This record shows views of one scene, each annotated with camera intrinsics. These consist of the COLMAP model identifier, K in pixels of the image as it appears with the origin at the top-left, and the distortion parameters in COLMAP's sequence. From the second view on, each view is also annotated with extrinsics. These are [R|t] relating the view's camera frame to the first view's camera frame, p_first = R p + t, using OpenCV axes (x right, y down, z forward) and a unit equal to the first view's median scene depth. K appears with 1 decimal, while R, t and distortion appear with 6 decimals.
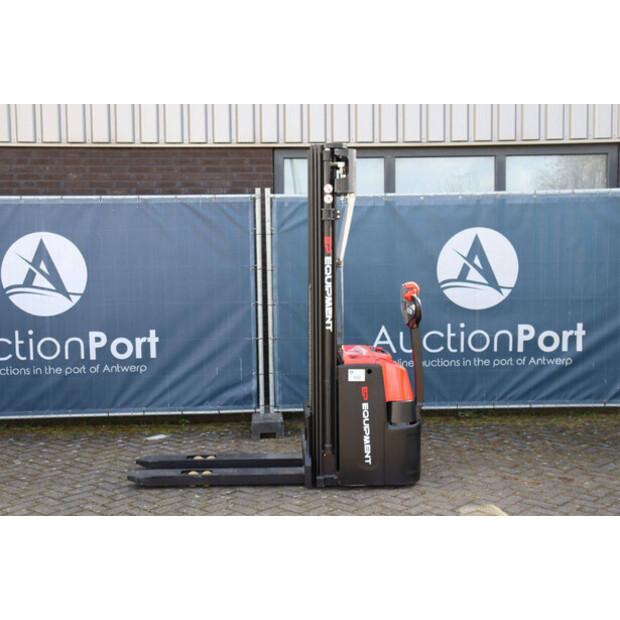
lens RADIAL K [[944.6, 0, 307.9], [0, 944.6, 298.2], [0, 0, 1]] dist [0.076879, 0.111659]
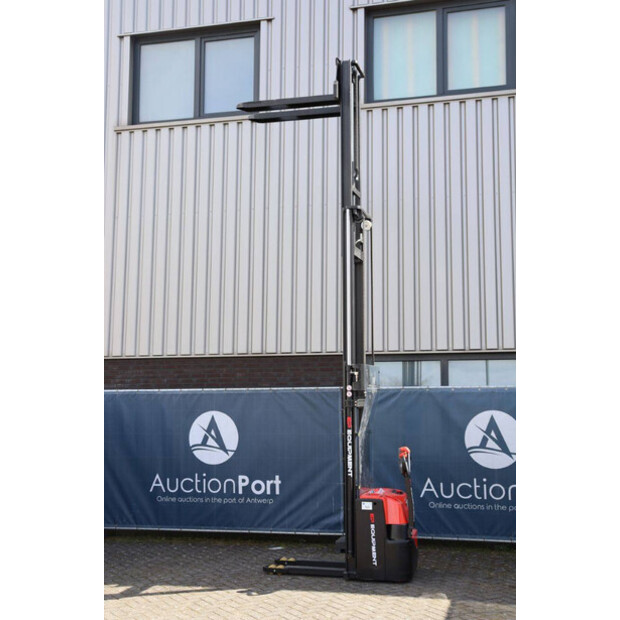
lens RADIAL K [[860.4, 0, 310.0], [0, 860.4, 310.0], [0, 0, 1]] dist [0.103181, -0.022093]
pose [[0.955026, -0.026017, -0.295380, 0.307034], [-0.025379, 0.985316, -0.168843, 0.004156], [0.295435, 0.168745, 0.940342, -0.345708]]
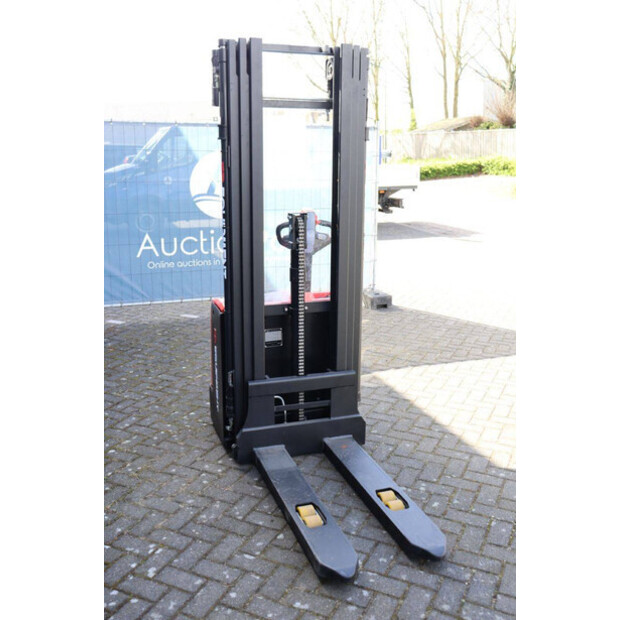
lens RADIAL K [[636.5, 0, 307.1], [0, 636.5, 317.1], [0, 0, 1]] dist [-0.101095, 0.192239]
pose [[-0.288831, -0.235255, 0.928026, -0.408714], [0.070297, 0.961511, 0.265623, -0.065116], [-0.954796, 0.141958, -0.261176, 0.933628]]
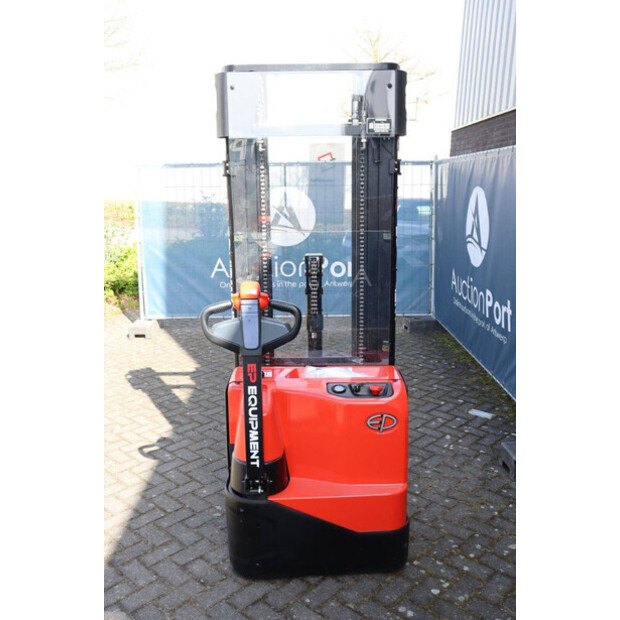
lens RADIAL K [[595.0, 0, 310.2], [0, 595.0, 302.7], [0, 0, 1]] dist [-0.134244, 0.171320]
pose [[-0.029725, 0.213983, -0.976385, 0.376321], [-0.069826, 0.973986, 0.215583, -0.069819], [0.997116, 0.074586, -0.014010, 0.822035]]
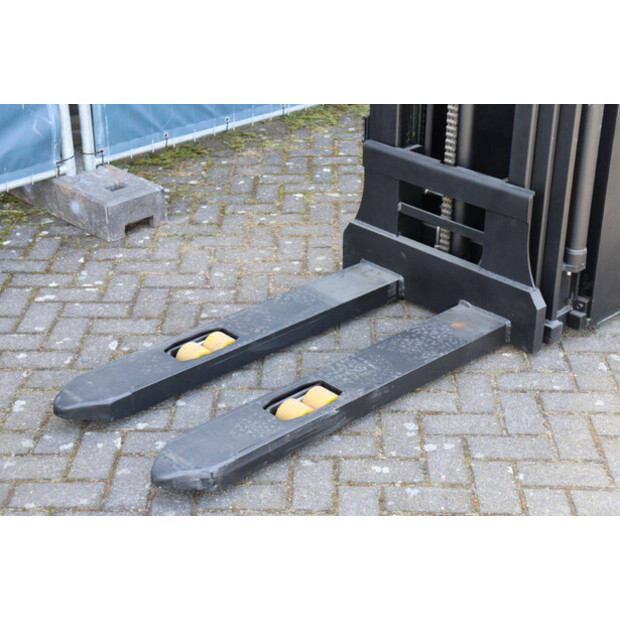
lens RADIAL K [[1133.2, 0, 309.3], [0, 1133.2, 291.9], [0, 0, 1]] dist [0.240679, -0.040998]
pose [[0.757698, -0.277948, 0.590457, -0.297586], [0.047551, 0.925877, 0.374821, -0.021483], [-0.650871, -0.255925, 0.714752, 0.547644]]
